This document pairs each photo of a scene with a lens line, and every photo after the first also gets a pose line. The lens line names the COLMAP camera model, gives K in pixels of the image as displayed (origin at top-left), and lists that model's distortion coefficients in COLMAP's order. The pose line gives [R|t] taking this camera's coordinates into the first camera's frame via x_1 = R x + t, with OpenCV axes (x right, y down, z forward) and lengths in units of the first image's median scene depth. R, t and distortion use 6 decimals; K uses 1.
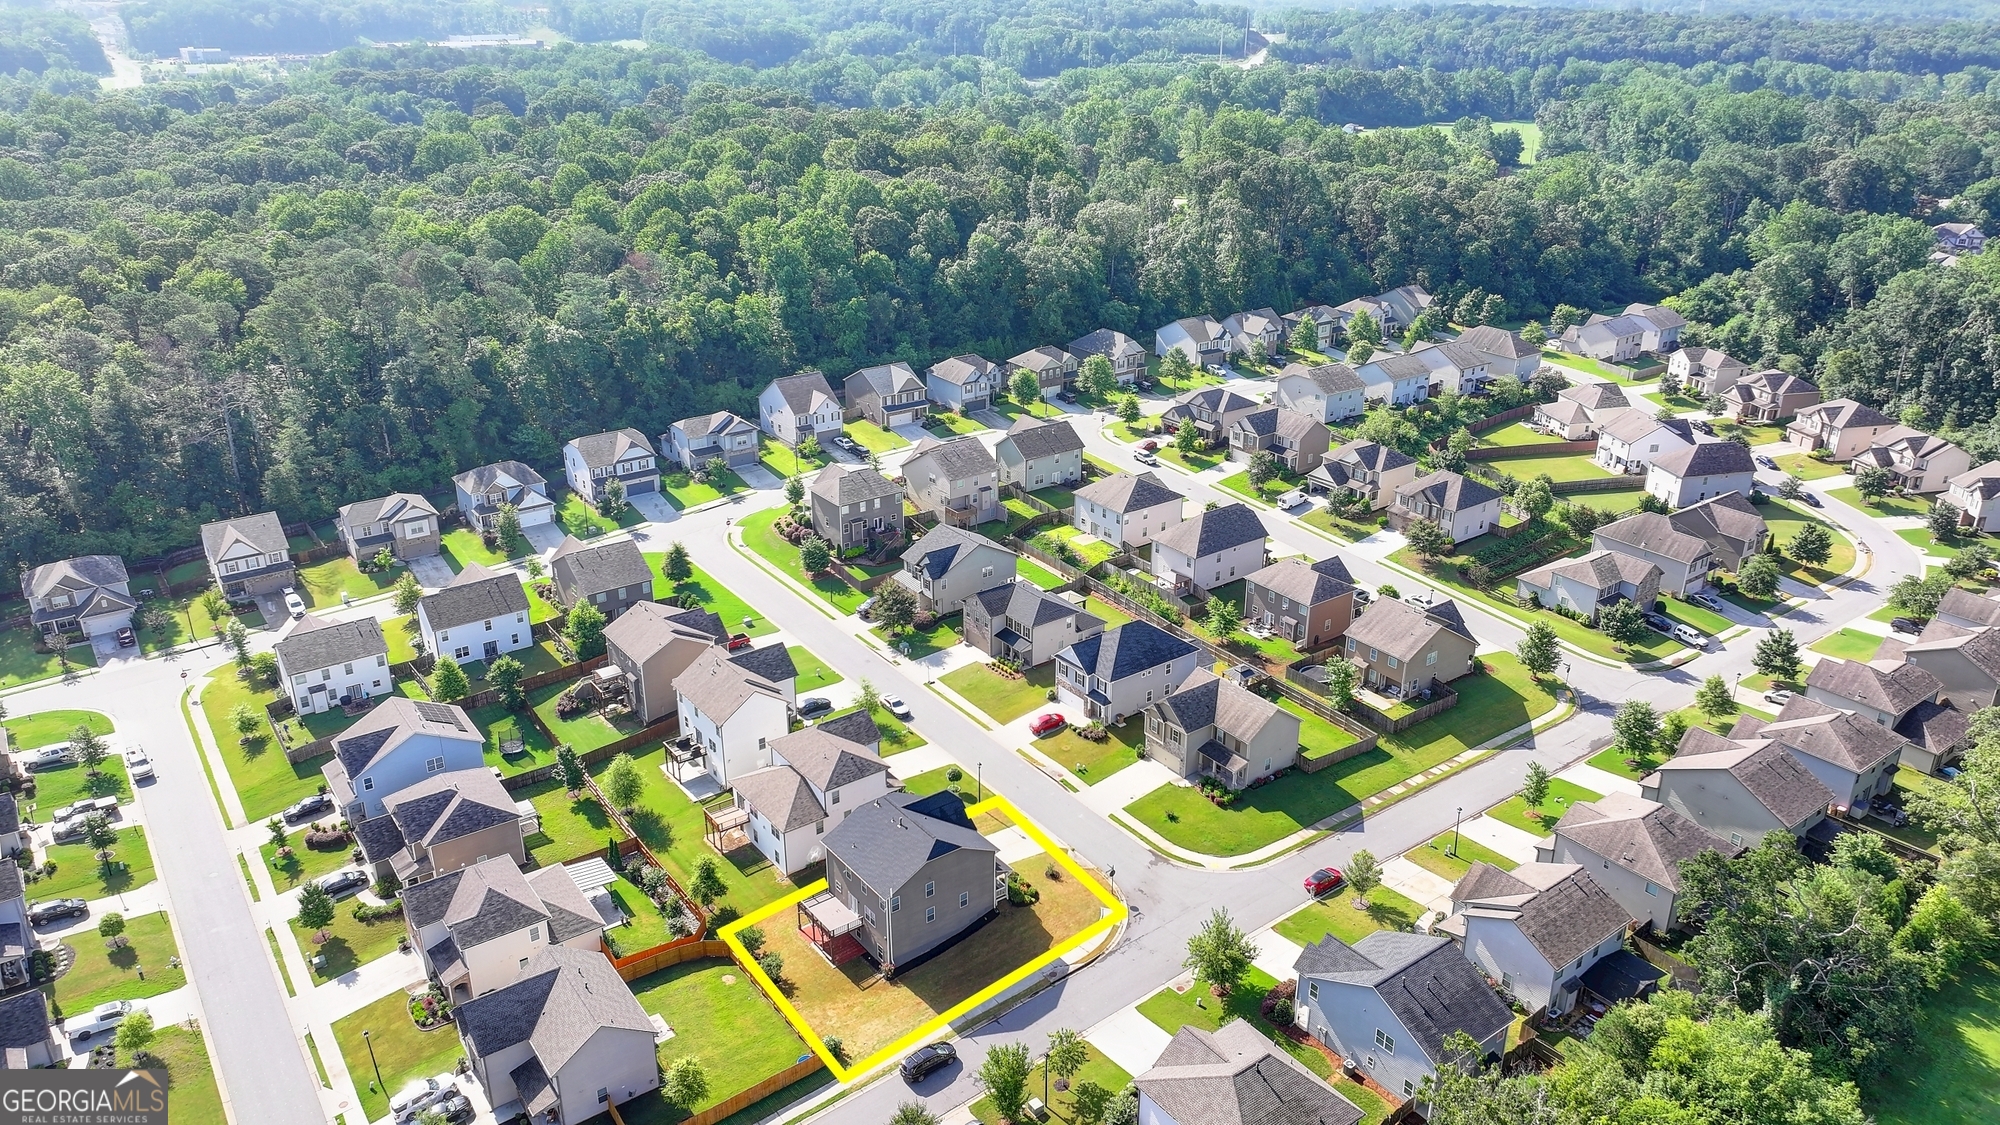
lens RADIAL K [[1390.9, 0, 999.8], [0, 1390.9, 562.0], [0, 0, 1]] dist [-0.001135, 0.000032]
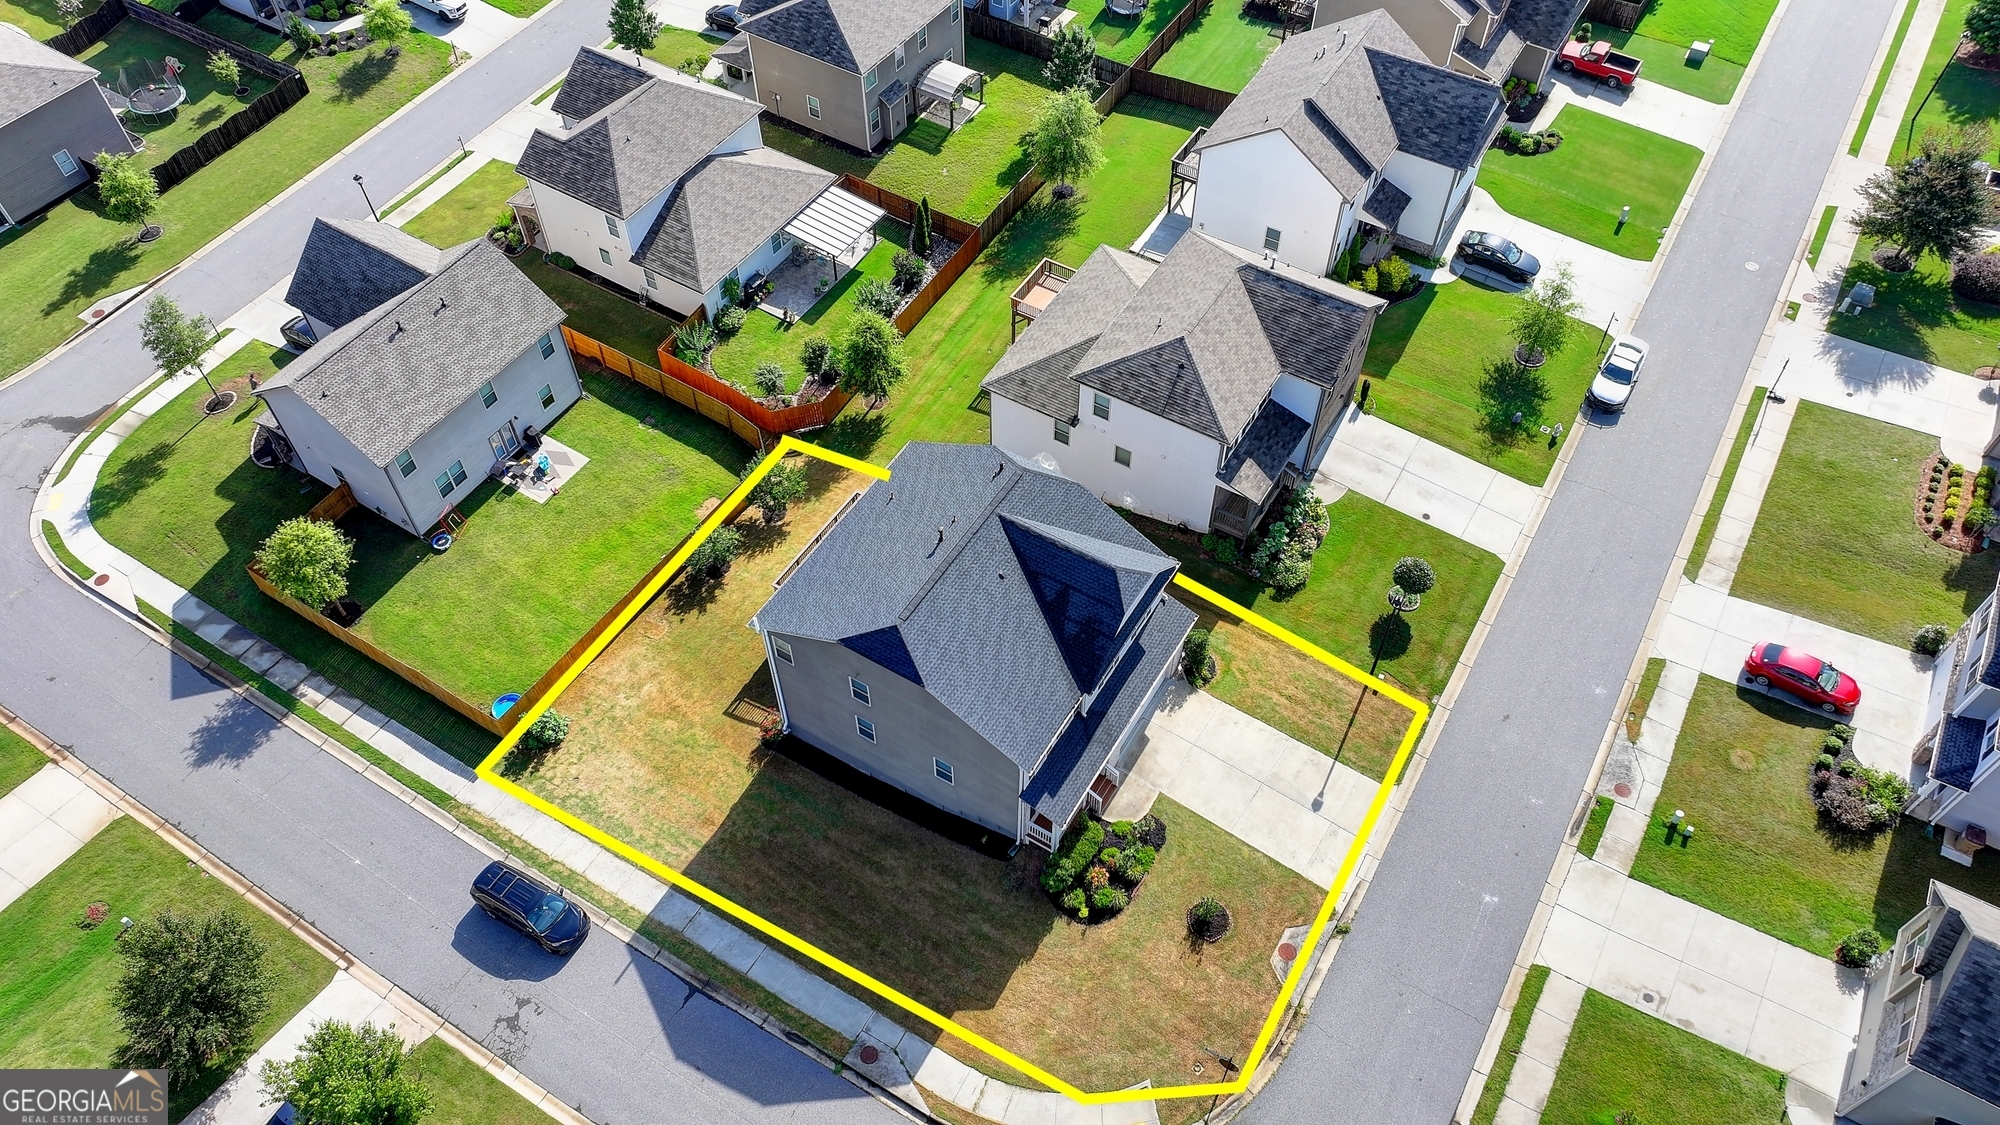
lens RADIAL K [[1390.9, 0, 1000.9], [0, 1390.9, 564.5], [0, 0, 1]] dist [-0.001135, 0.000032]
pose [[0.381600, 0.733656, -0.562255, 0.147067], [-0.363029, 0.678364, 0.638774, -0.066354], [0.850054, -0.039641, 0.525202, 0.675838]]
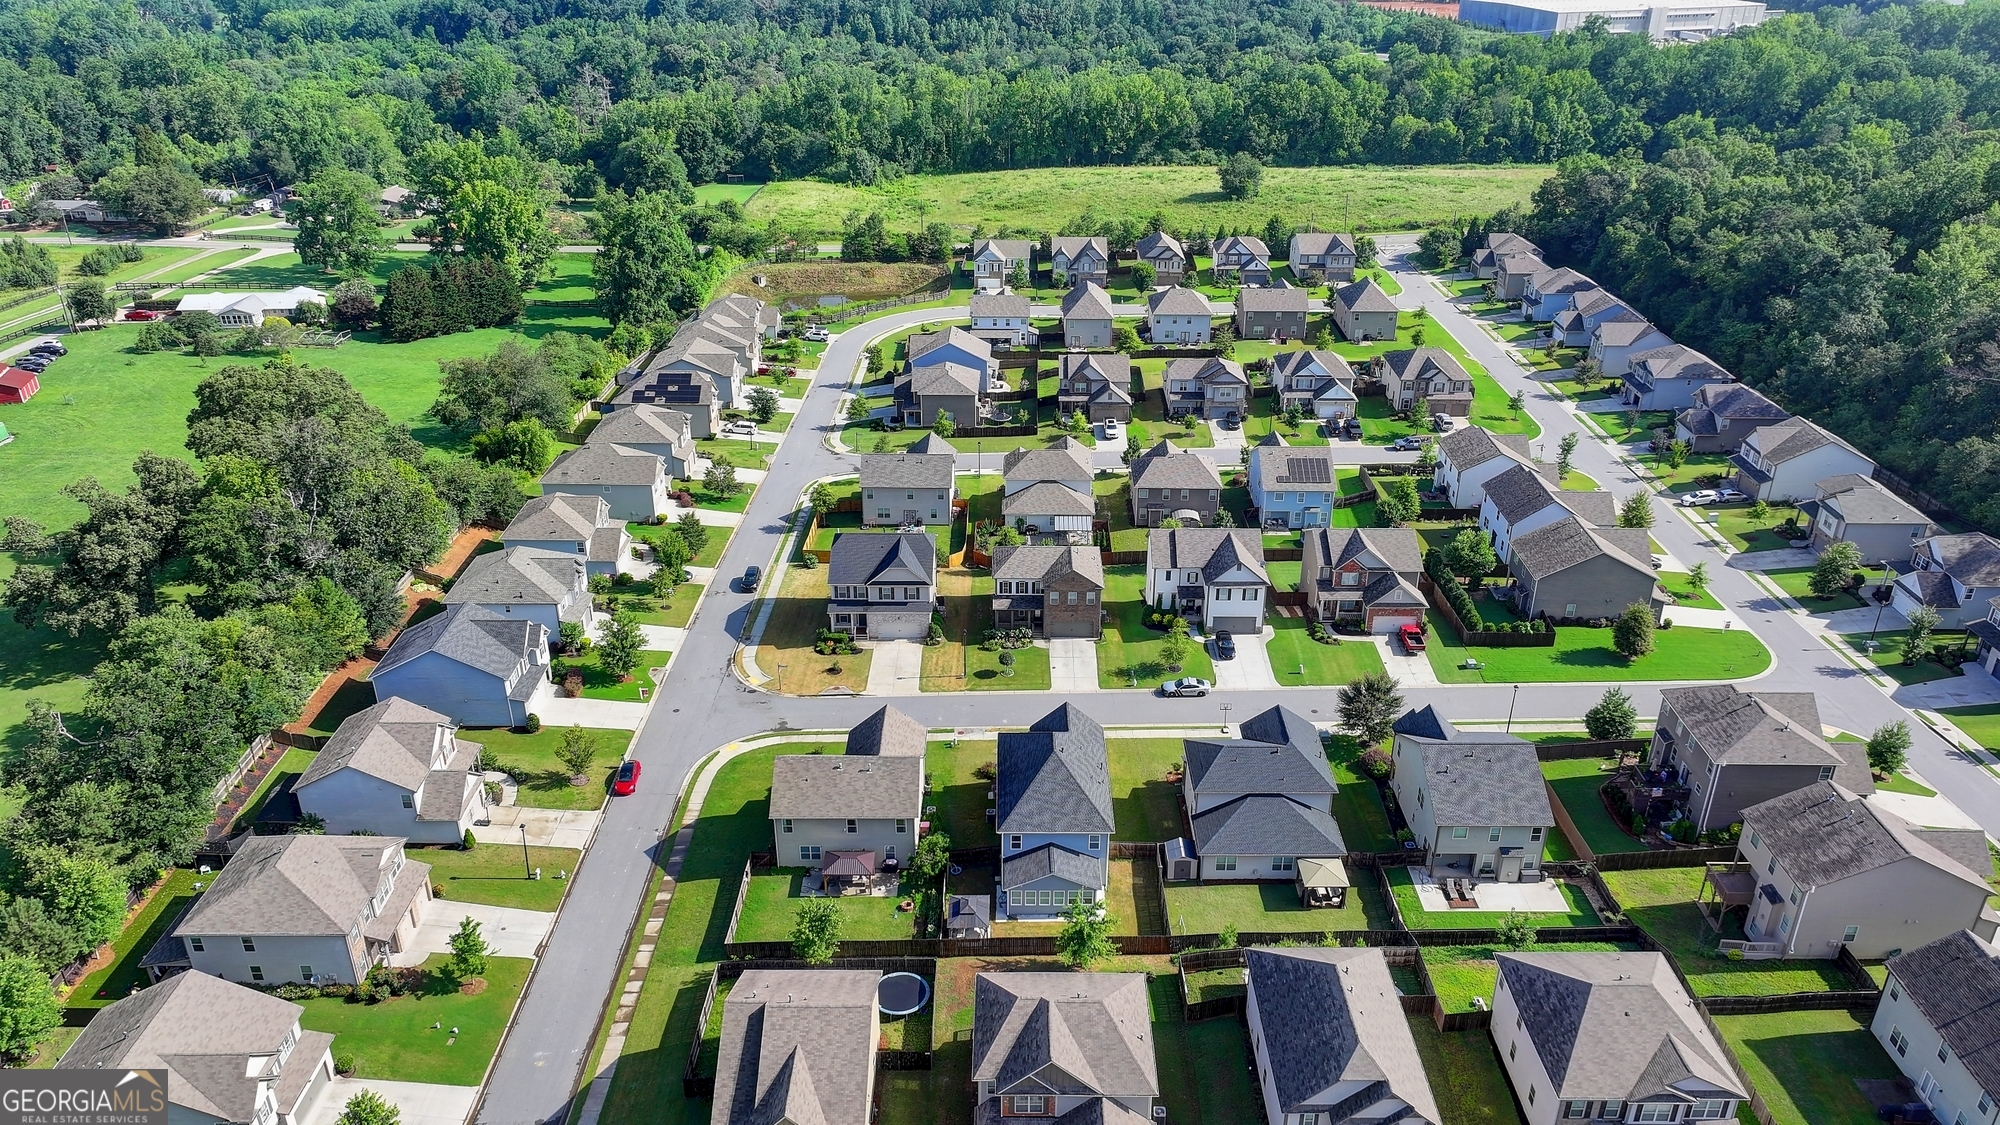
lens RADIAL K [[1390.9, 0, 1005.6], [0, 1390.9, 562.2], [0, 0, 1]] dist [-0.001135, 0.000032]
pose [[-0.600831, 0.355958, -0.715748, 0.634970], [-0.309581, 0.721895, 0.618892, -0.494375], [0.736995, 0.593431, -0.323540, 1.263291]]
